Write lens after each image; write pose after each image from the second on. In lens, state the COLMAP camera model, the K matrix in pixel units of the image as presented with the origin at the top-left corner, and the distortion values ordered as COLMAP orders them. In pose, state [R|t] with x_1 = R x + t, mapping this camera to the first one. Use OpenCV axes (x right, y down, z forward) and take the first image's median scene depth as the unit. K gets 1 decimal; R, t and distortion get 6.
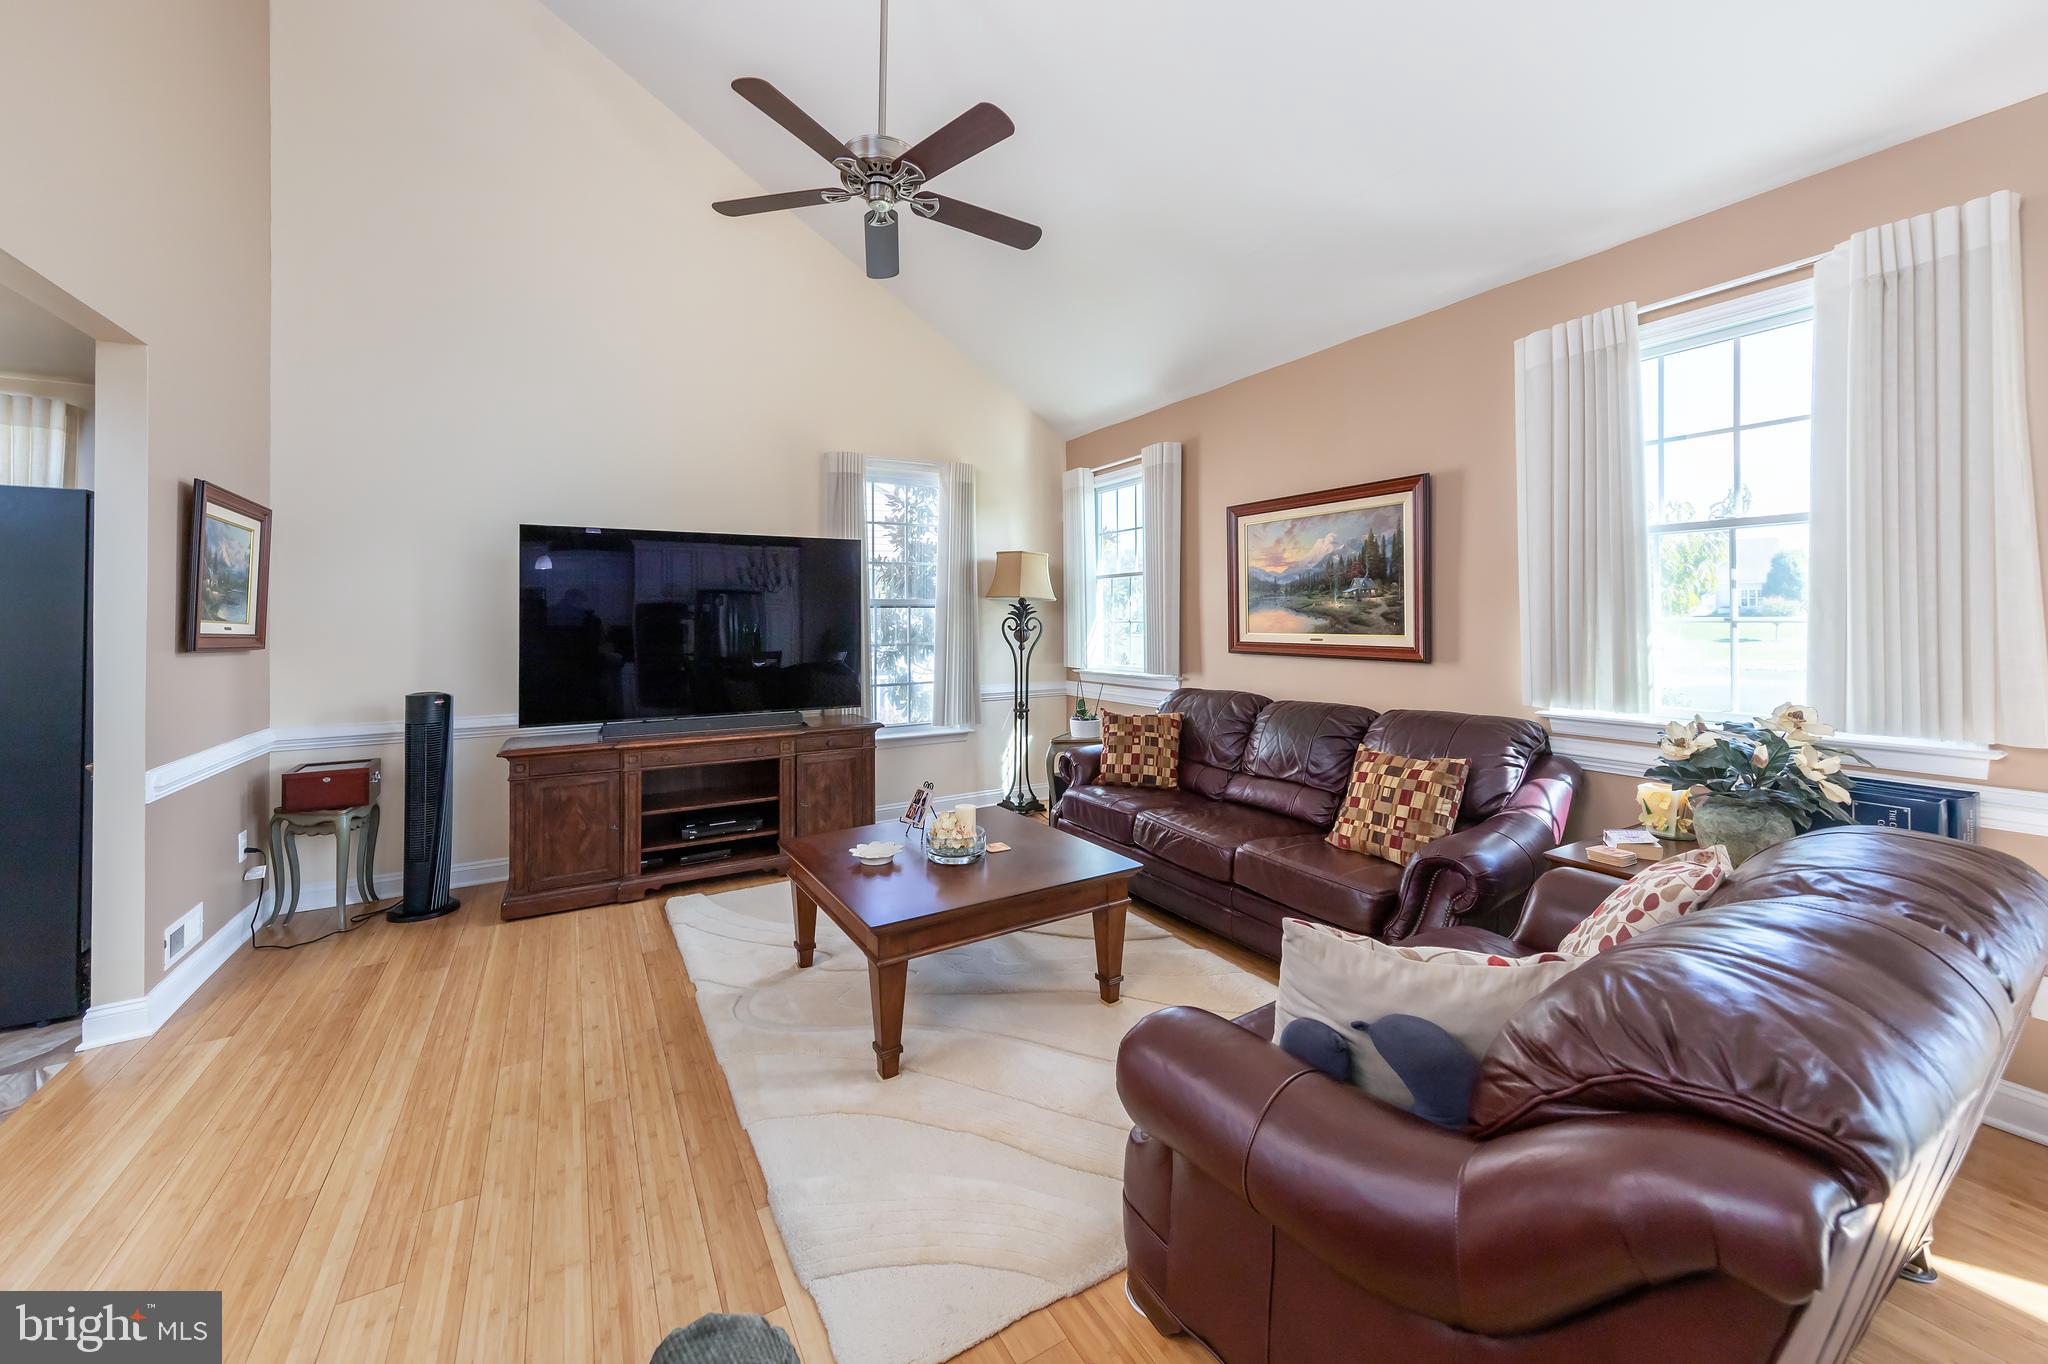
lens RADIAL K [[718.3, 0, 997.5], [0, 718.3, 612.3], [0, 0, 1]] dist [0.004910, -0.000475]
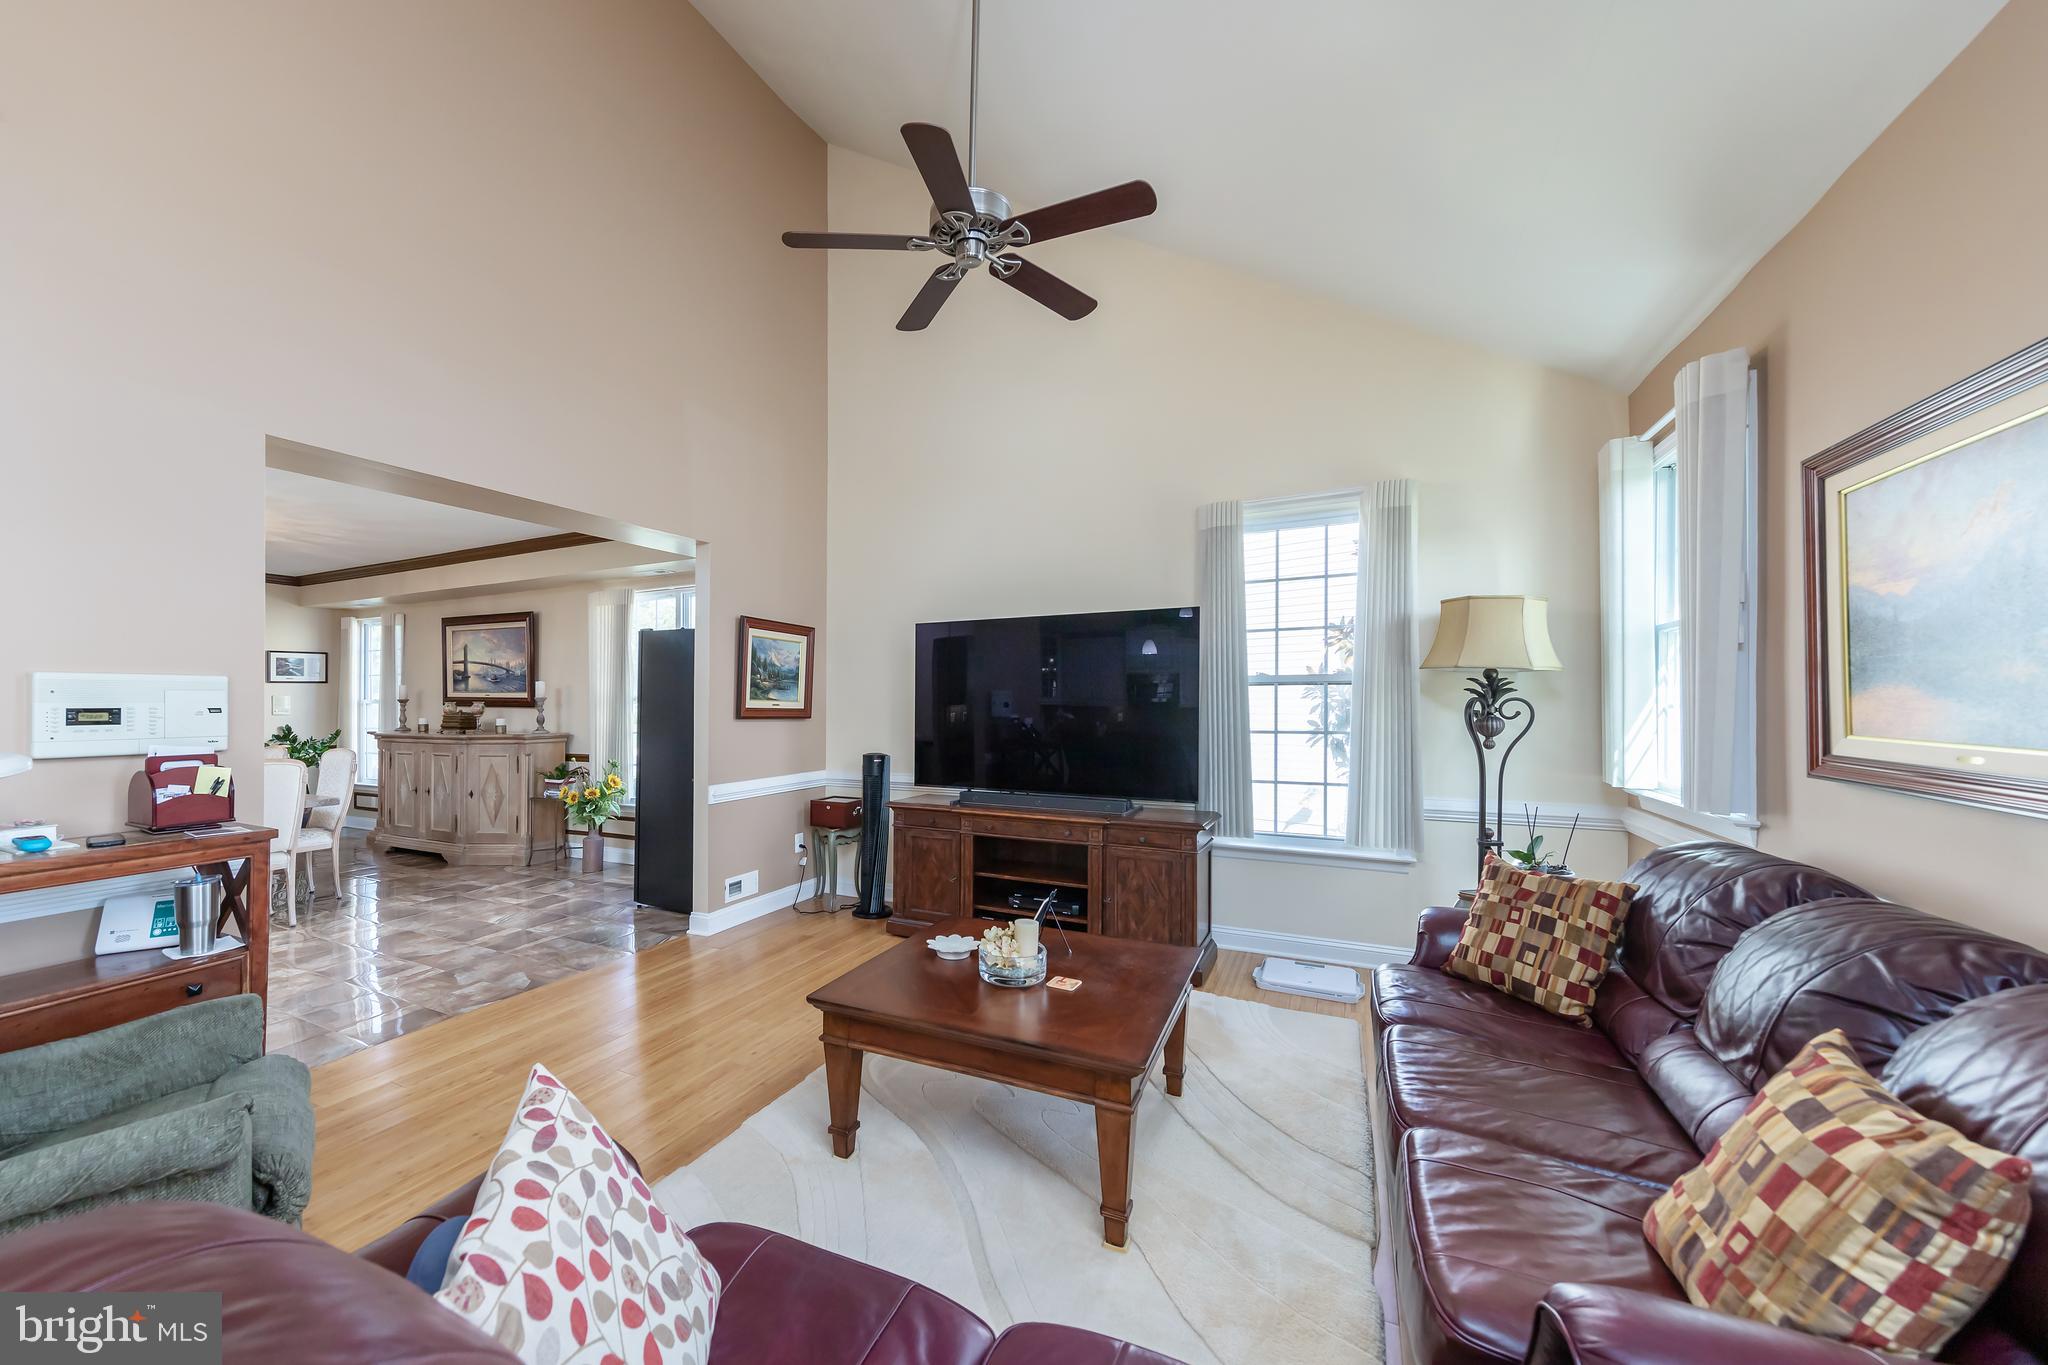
lens RADIAL K [[782.7, 0, 978.6], [0, 782.7, 692.2], [0, 0, 1]] dist [-0.004463, -0.000805]
pose [[0.557355, -0.002112, -0.830272, 0.483190], [0.008066, 0.999963, 0.002871, -0.004936], [0.830235, -0.008297, 0.557351, 0.306370]]
